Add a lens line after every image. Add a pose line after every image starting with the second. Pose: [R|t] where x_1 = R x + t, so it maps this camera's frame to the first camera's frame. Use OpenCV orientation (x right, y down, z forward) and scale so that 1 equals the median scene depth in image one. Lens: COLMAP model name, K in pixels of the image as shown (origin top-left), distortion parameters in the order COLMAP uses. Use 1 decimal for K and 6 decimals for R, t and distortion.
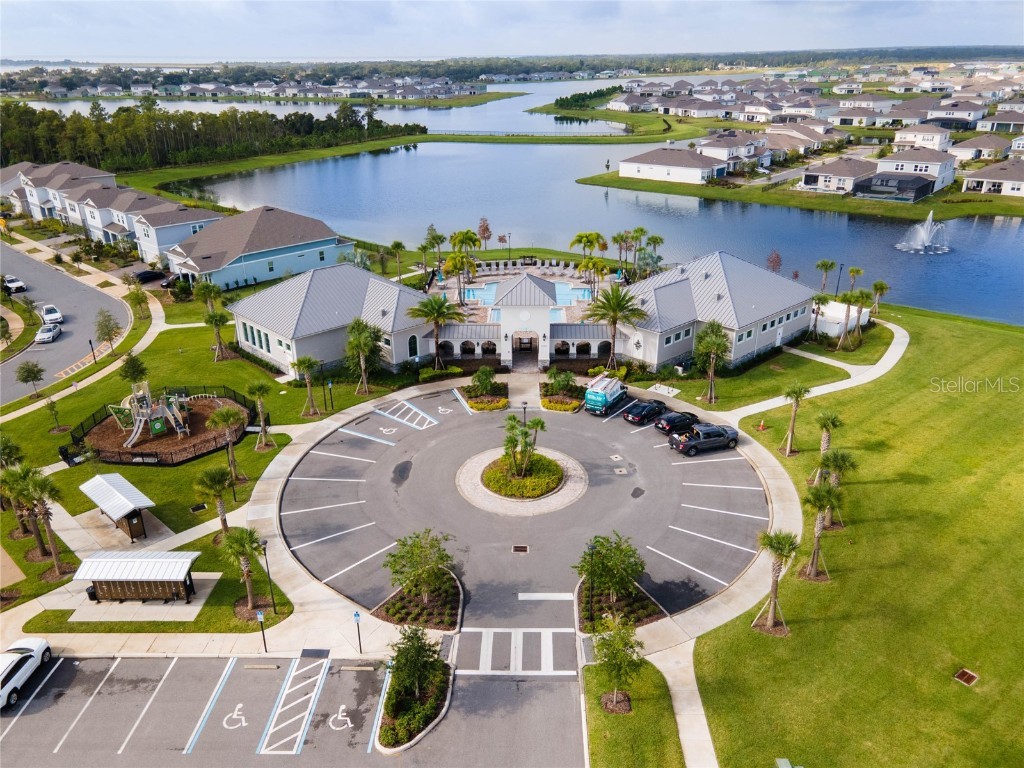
lens RADIAL K [[736.9, 0, 512.0], [0, 736.9, 384.0], [0, 0, 1]] dist [0.024712, 0.001921]
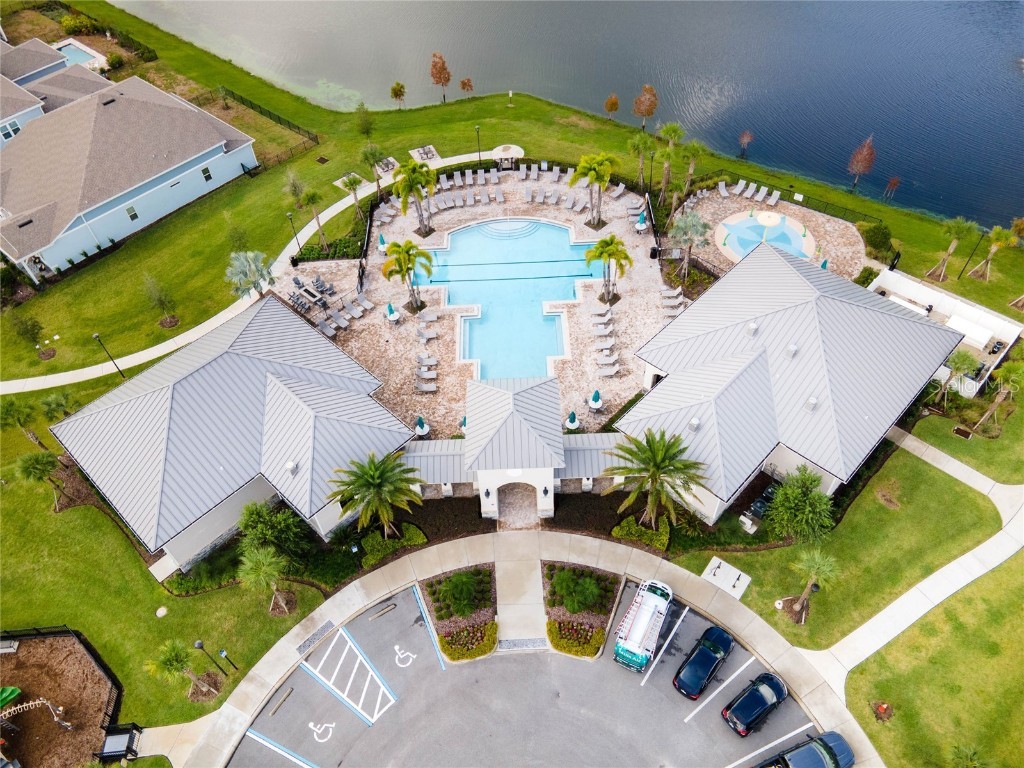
lens RADIAL K [[736.9, 0, 512.0], [0, 736.9, 384.0], [0, 0, 1]] dist [0.024712, 0.001921]
pose [[0.998490, -0.053537, 0.012344, 0.010498], [0.043334, 0.905519, 0.422086, -0.423048], [-0.033775, -0.420914, 0.906472, 0.439517]]
